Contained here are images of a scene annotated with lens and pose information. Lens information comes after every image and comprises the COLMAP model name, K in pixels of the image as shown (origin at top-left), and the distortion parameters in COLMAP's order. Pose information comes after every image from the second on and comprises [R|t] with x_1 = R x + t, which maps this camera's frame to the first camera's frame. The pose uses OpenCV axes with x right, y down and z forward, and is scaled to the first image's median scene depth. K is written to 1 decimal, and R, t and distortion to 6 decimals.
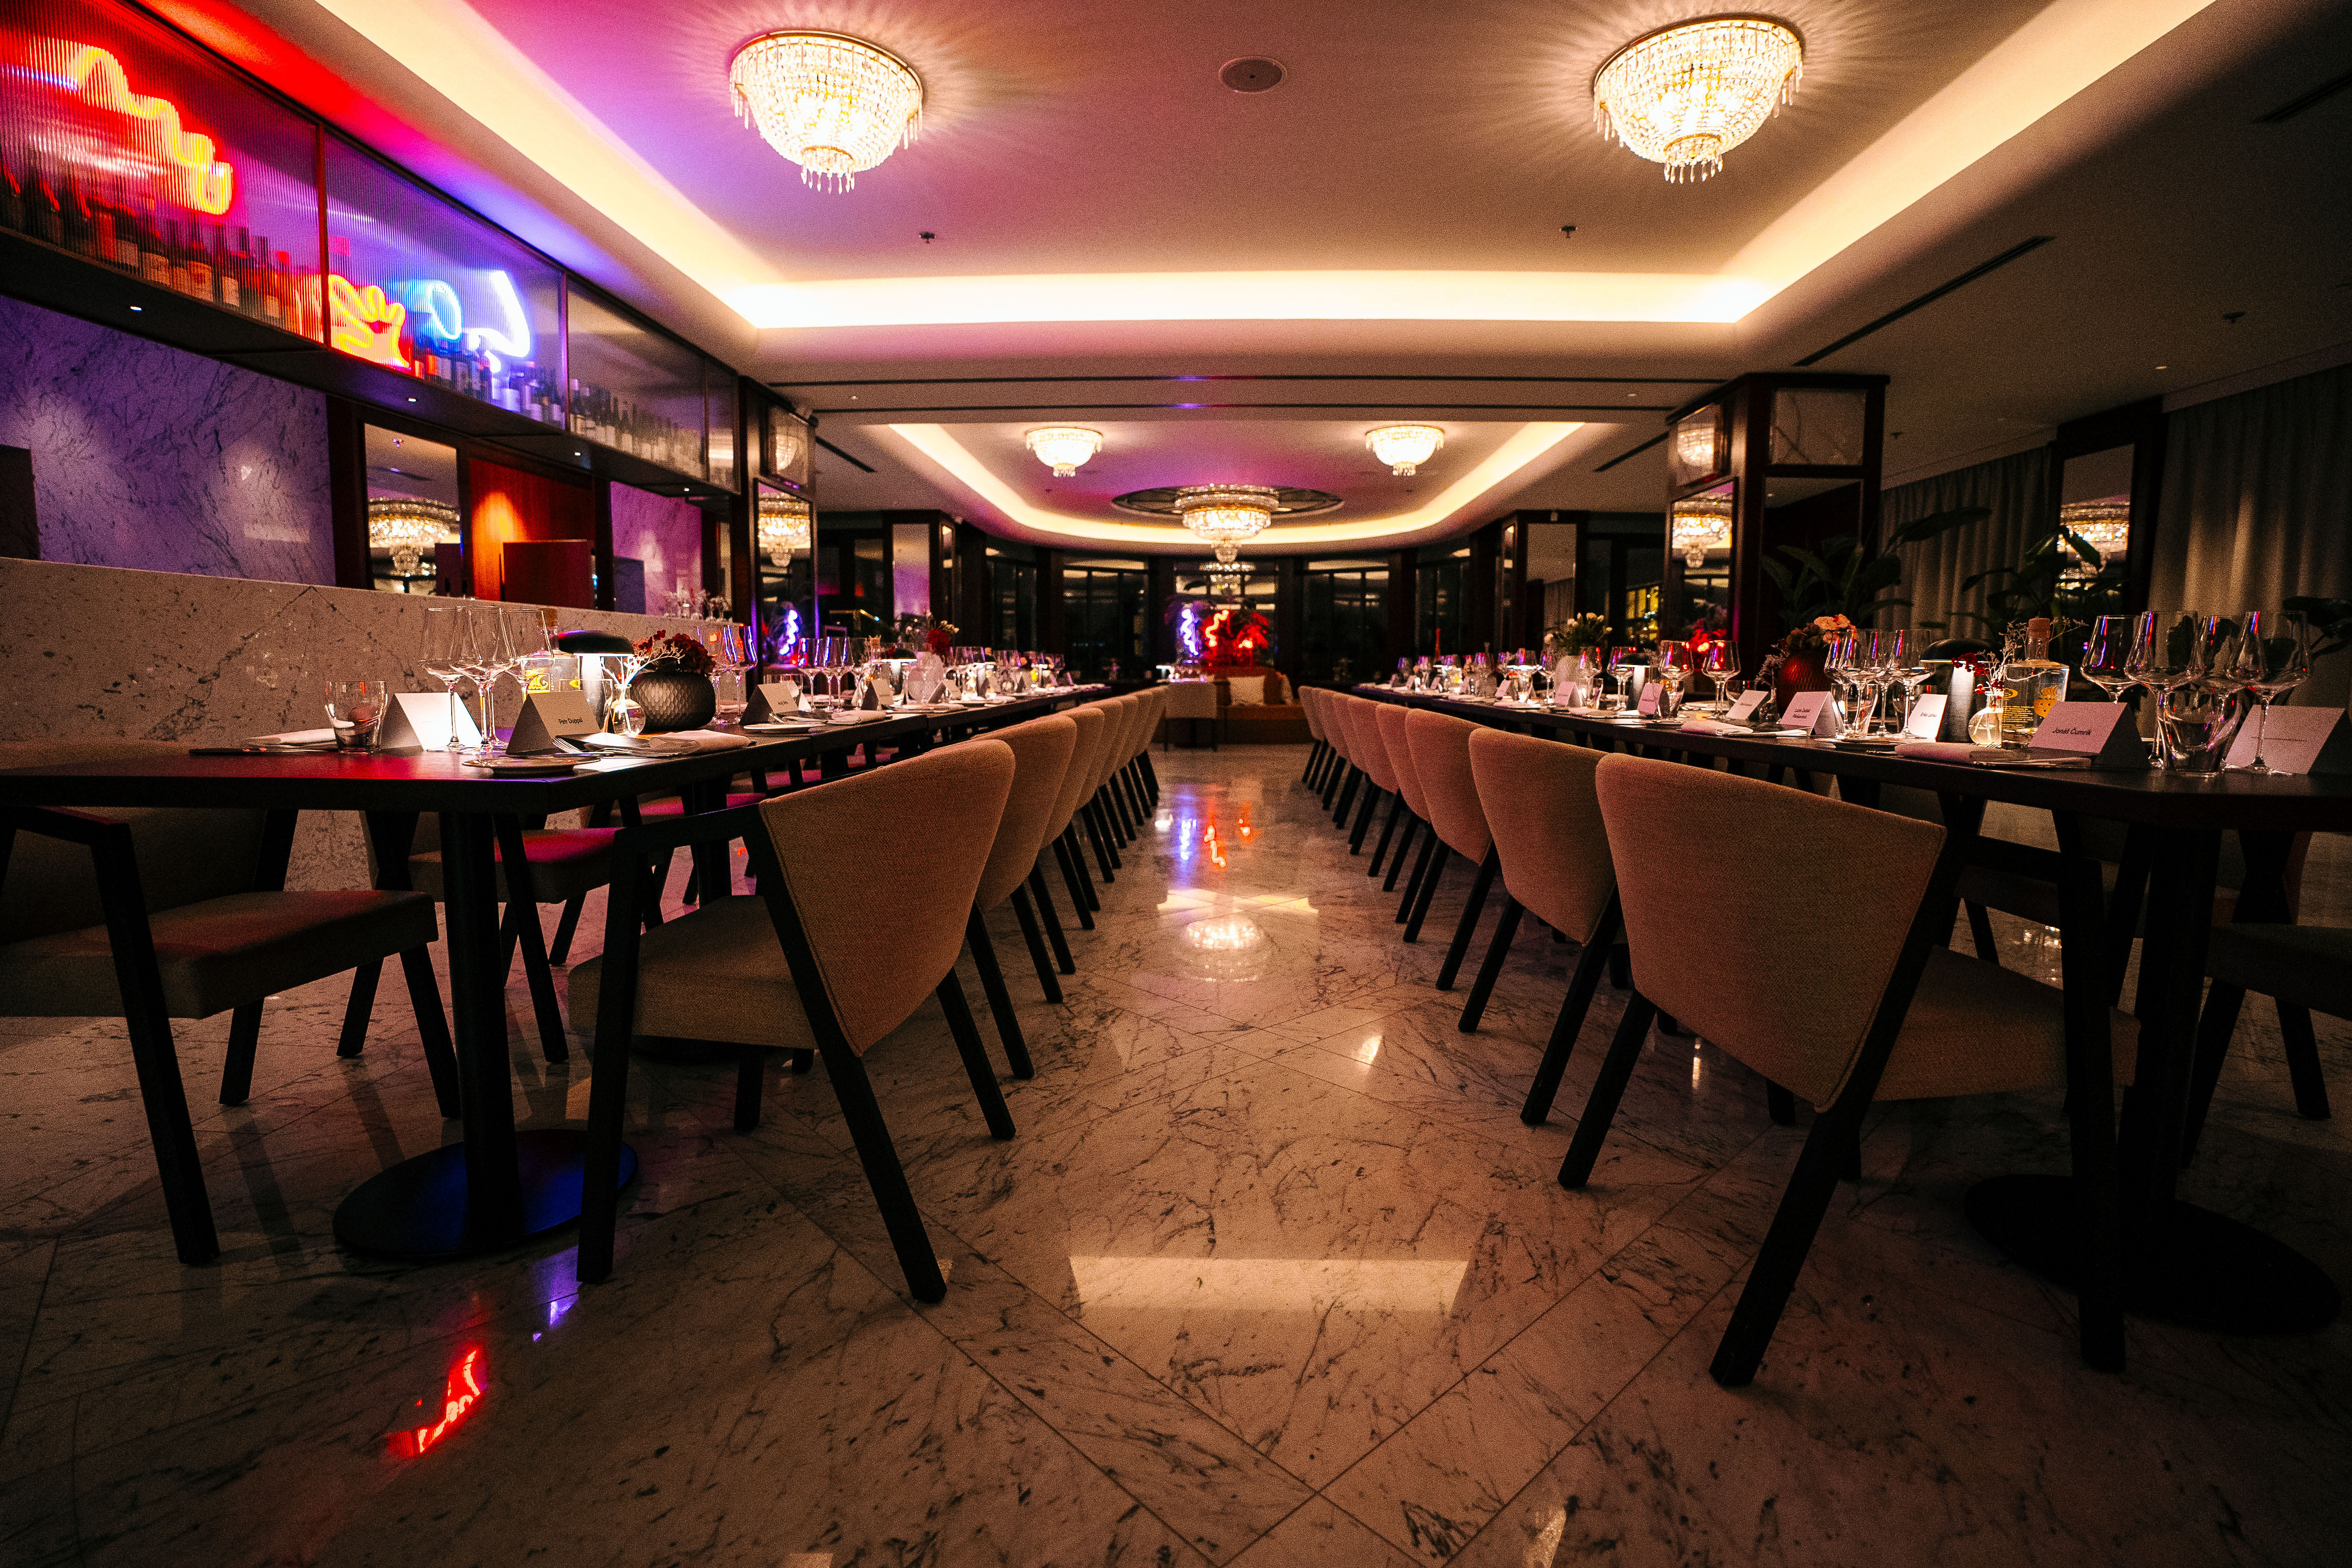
lens RADIAL K [[1065.6, 0, 1170.4], [0, 1065.6, 781.6], [0, 0, 1]] dist [-0.072708, 0.015874]
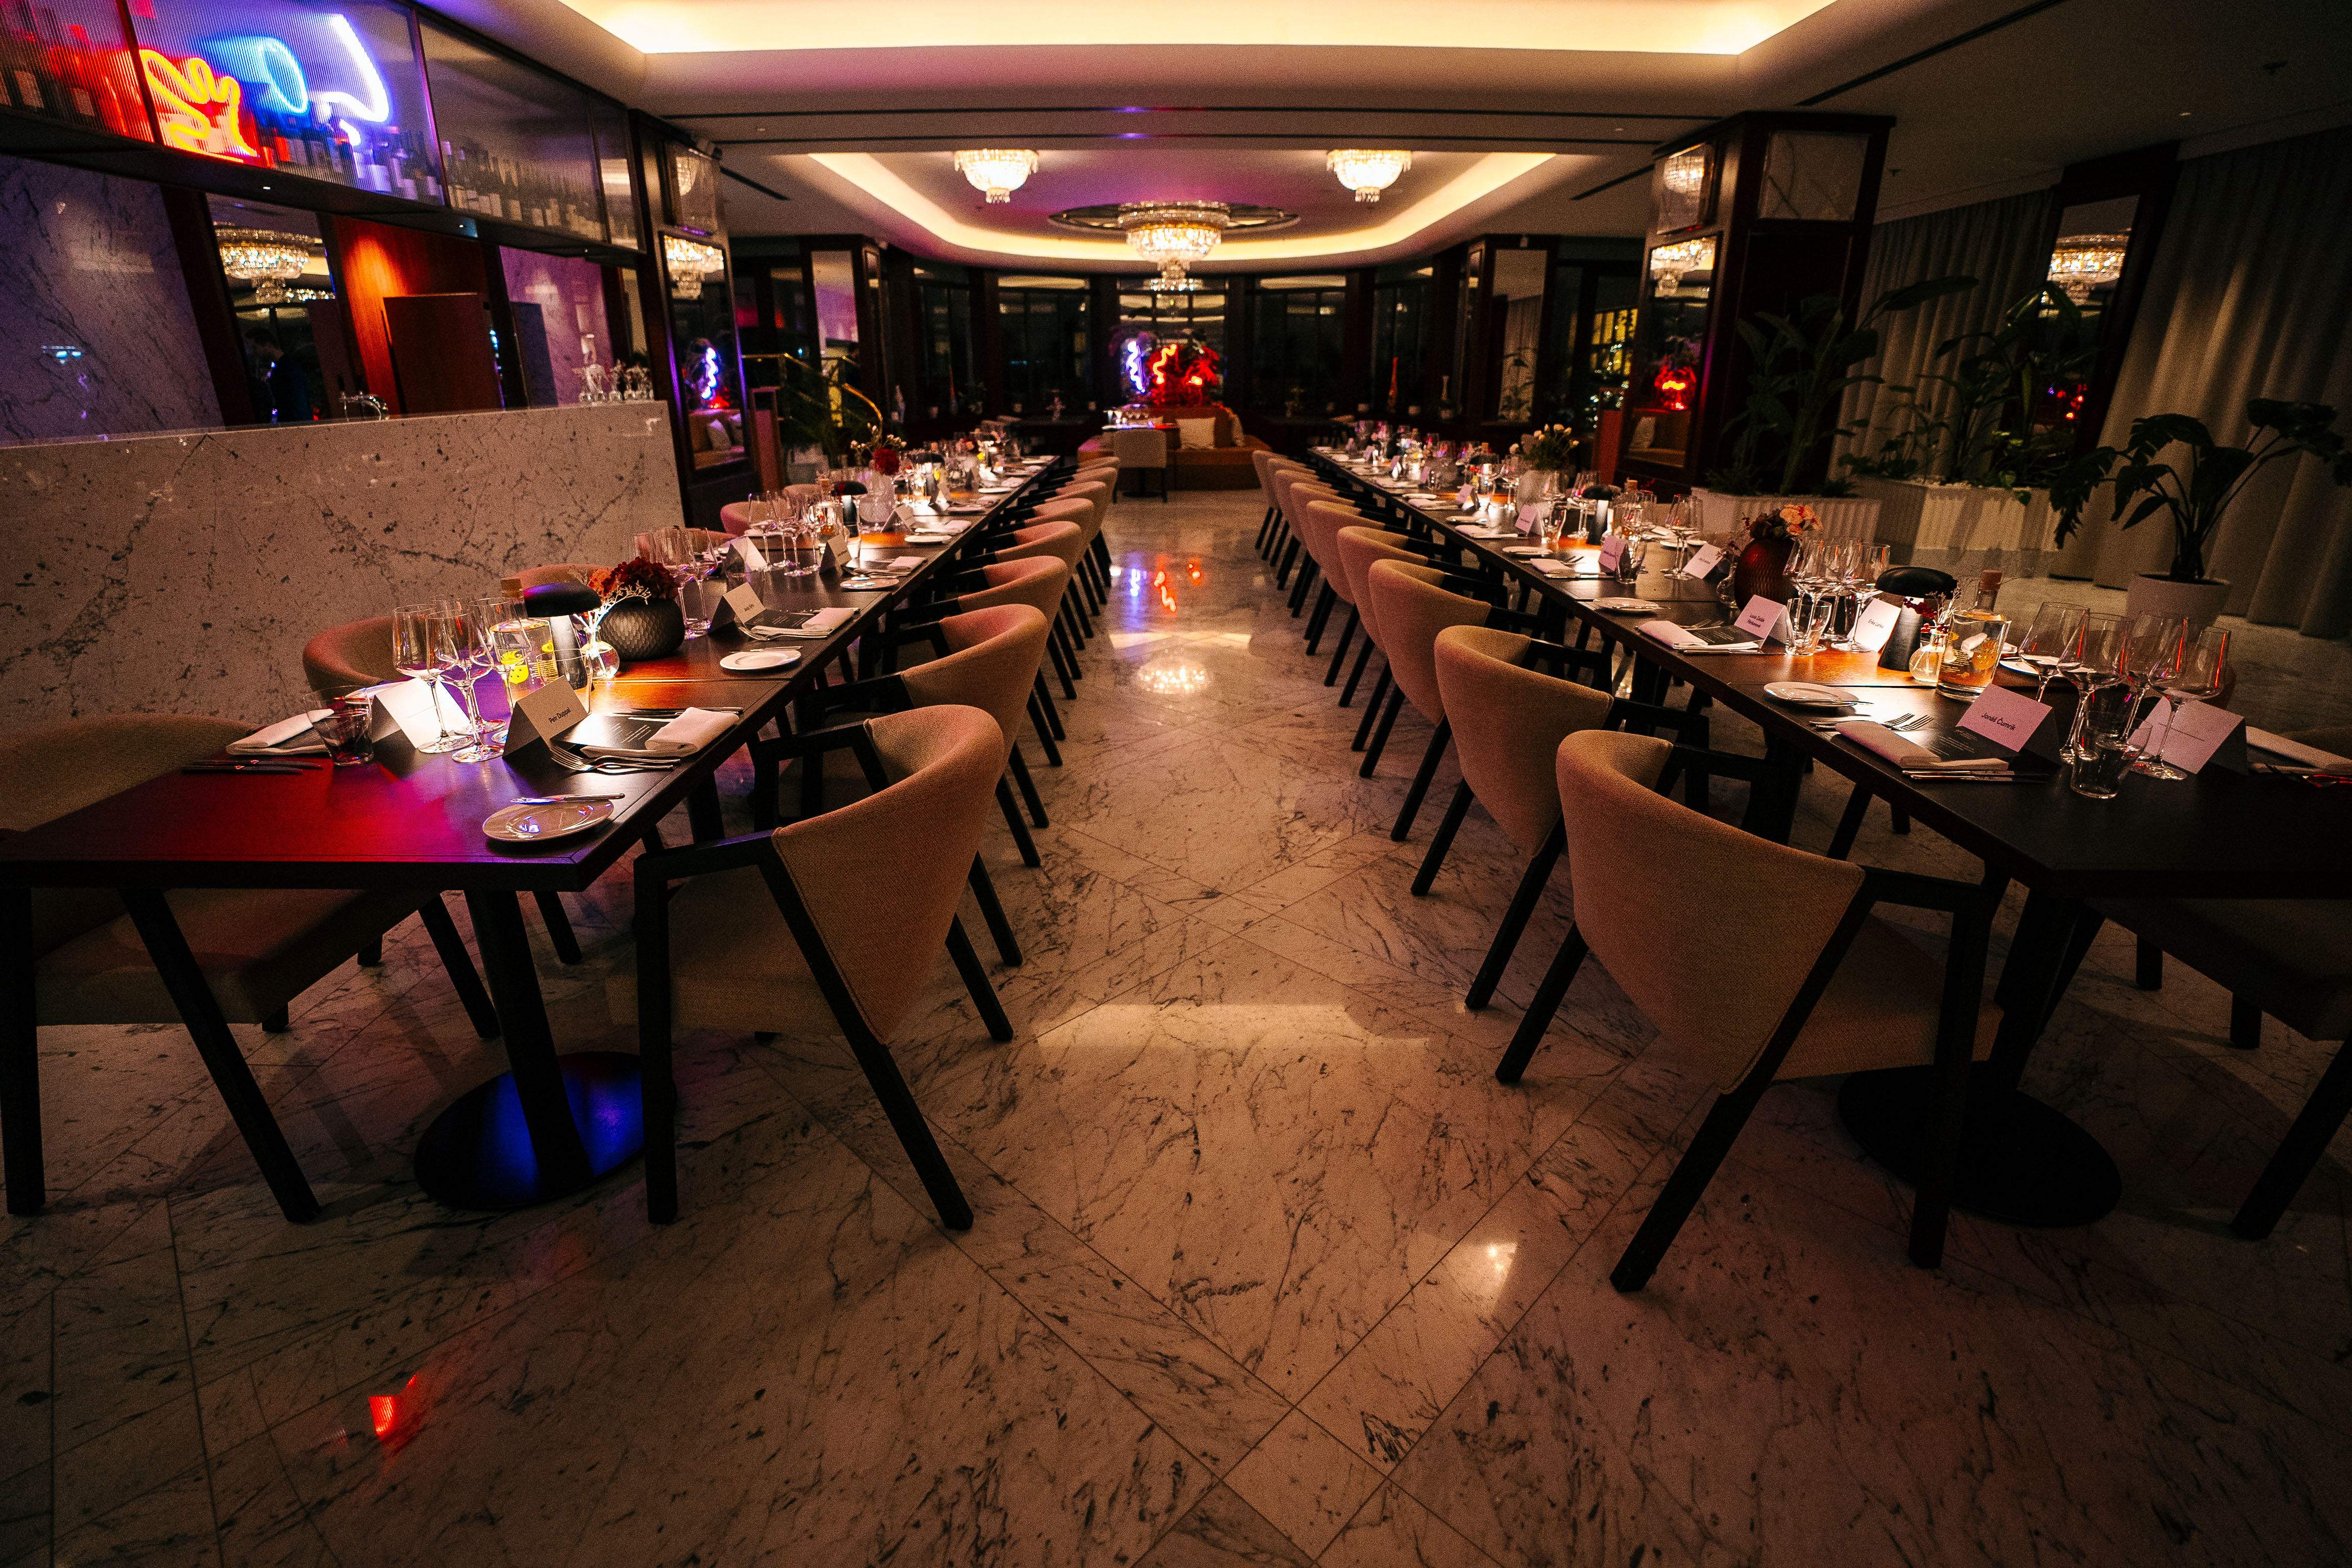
lens RADIAL K [[1066.4, 0, 1163.5], [0, 1066.4, 781.8], [0, 0, 1]] dist [-0.079342, 0.019382]
pose [[0.998903, -0.021971, 0.041353, -0.031020], [0.010246, 0.964248, 0.264803, -0.224064], [-0.045692, -0.264089, 0.963415, -0.007806]]
